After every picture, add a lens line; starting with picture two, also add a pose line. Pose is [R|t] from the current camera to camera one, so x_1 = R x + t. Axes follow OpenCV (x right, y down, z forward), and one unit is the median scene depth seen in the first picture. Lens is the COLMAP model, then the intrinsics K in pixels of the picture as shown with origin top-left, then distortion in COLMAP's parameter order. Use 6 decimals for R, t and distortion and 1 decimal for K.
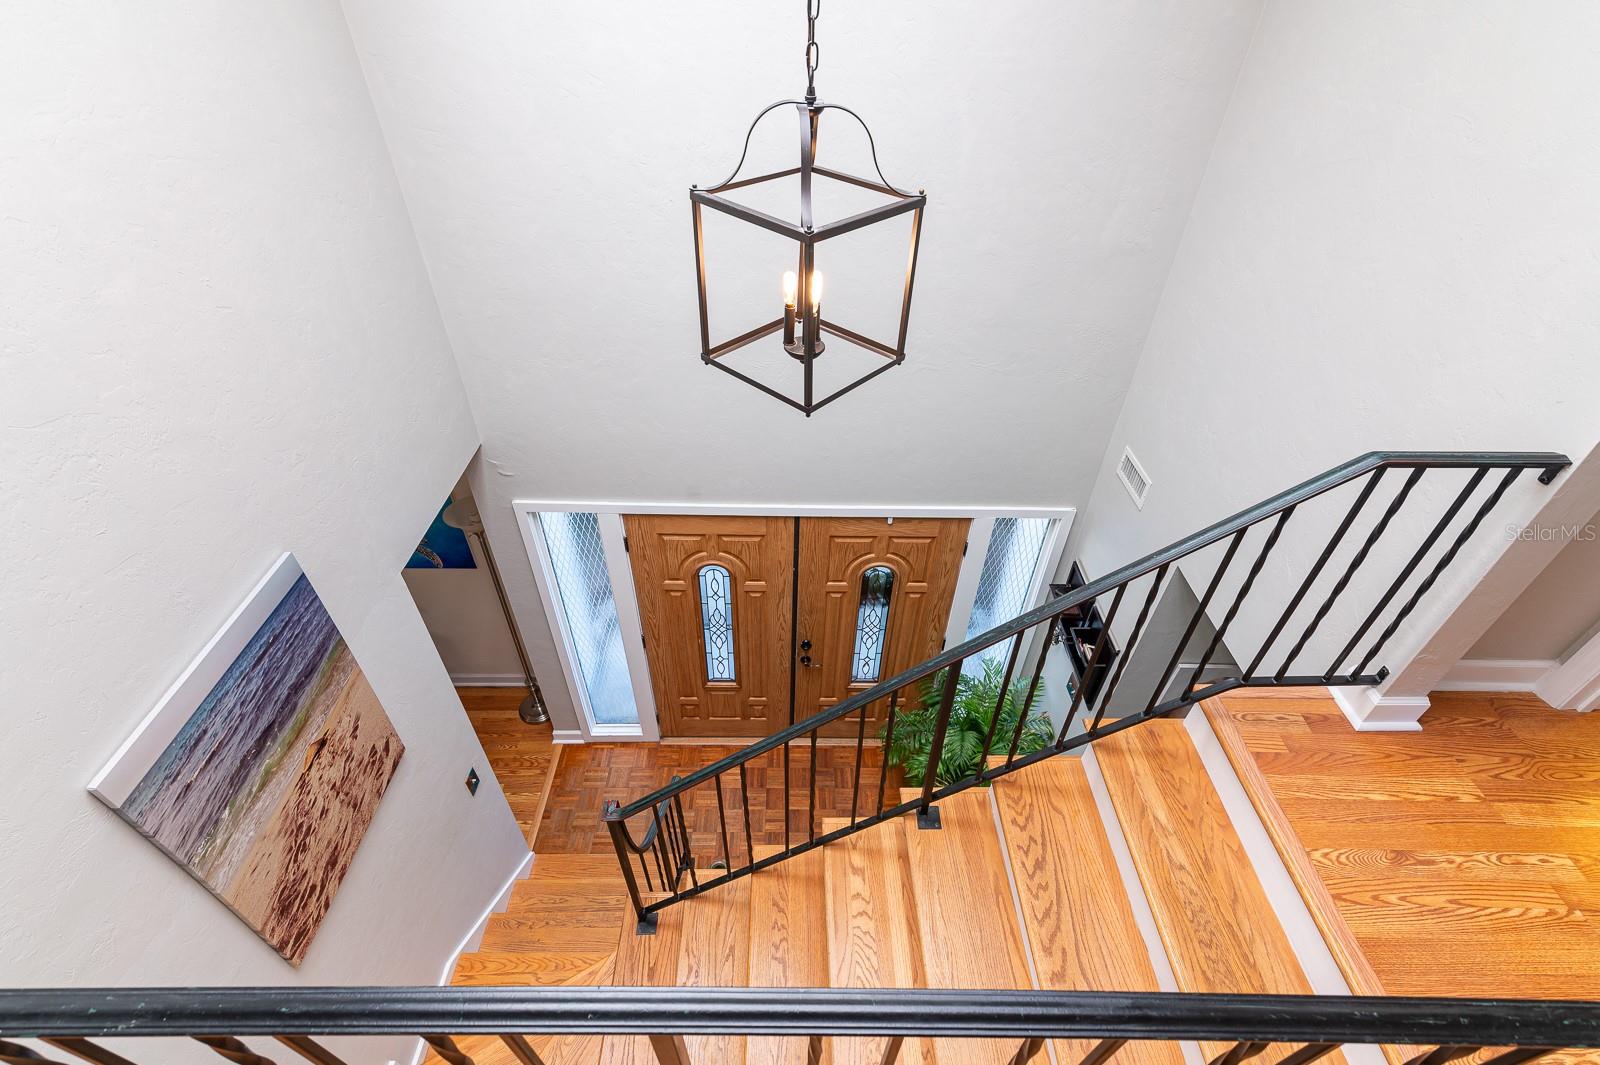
lens RADIAL K [[720.5, 0, 801.3], [0, 720.5, 538.2], [0, 0, 1]] dist [0.012354, -0.000147]
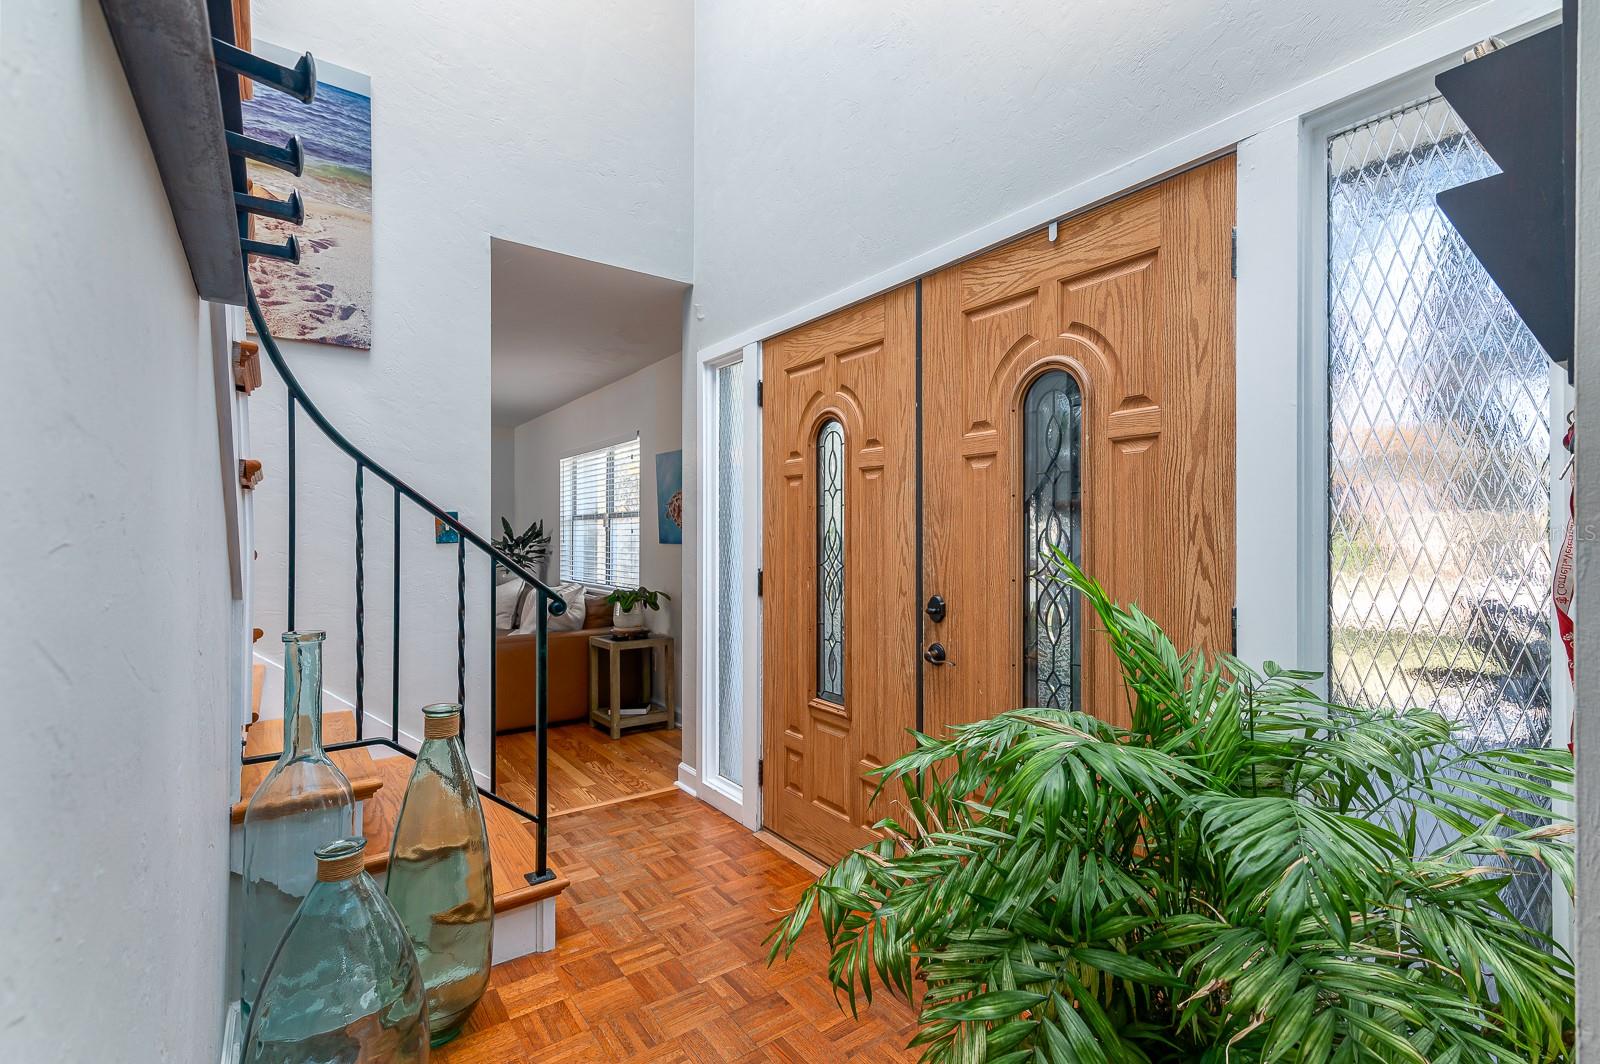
lens RADIAL K [[720.5, 0, 801.3], [0, 720.5, 537.7], [0, 0, 1]] dist [0.012354, -0.000147]
pose [[0.581174, -0.017260, -0.813596, 0.394448], [-0.519076, 0.762118, -0.386958, 0.387601], [0.626735, 0.647208, 0.433964, 0.766003]]
